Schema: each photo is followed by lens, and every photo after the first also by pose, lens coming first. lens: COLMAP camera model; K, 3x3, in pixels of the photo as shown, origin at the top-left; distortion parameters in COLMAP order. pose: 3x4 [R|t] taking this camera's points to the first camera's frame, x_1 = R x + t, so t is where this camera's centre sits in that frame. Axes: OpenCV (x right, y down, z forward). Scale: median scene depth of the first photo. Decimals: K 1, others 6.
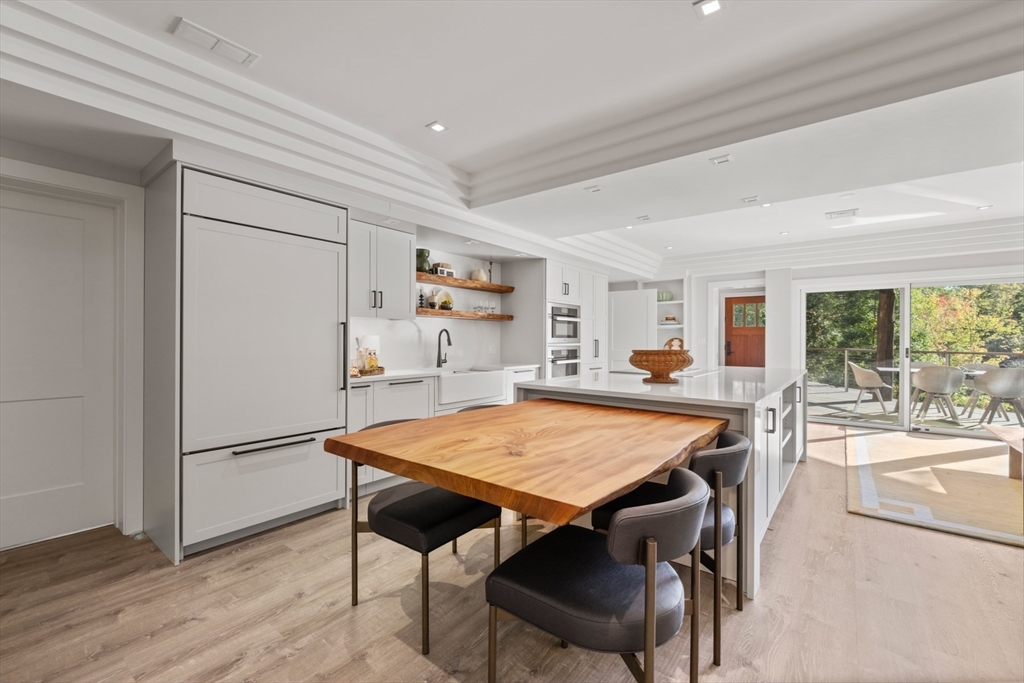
lens RADIAL K [[442.0, 0, 506.1], [0, 442.0, 337.6], [0, 0, 1]] dist [-0.001036, -0.000182]
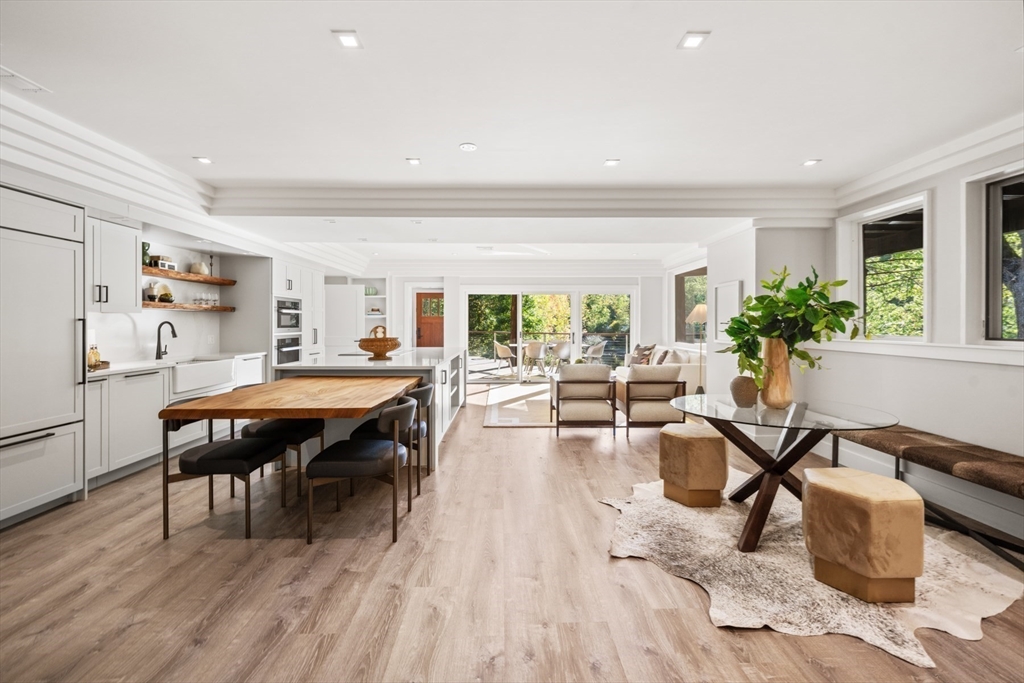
lens RADIAL K [[434.7, 0, 512.0], [0, 434.7, 323.7], [0, 0, 1]] dist [-0.001167, -0.000103]
pose [[0.776821, -0.004167, 0.629708, -0.151483], [0.001521, 0.999988, 0.004742, -0.017665], [-0.629720, -0.002726, 0.776818, -0.279445]]
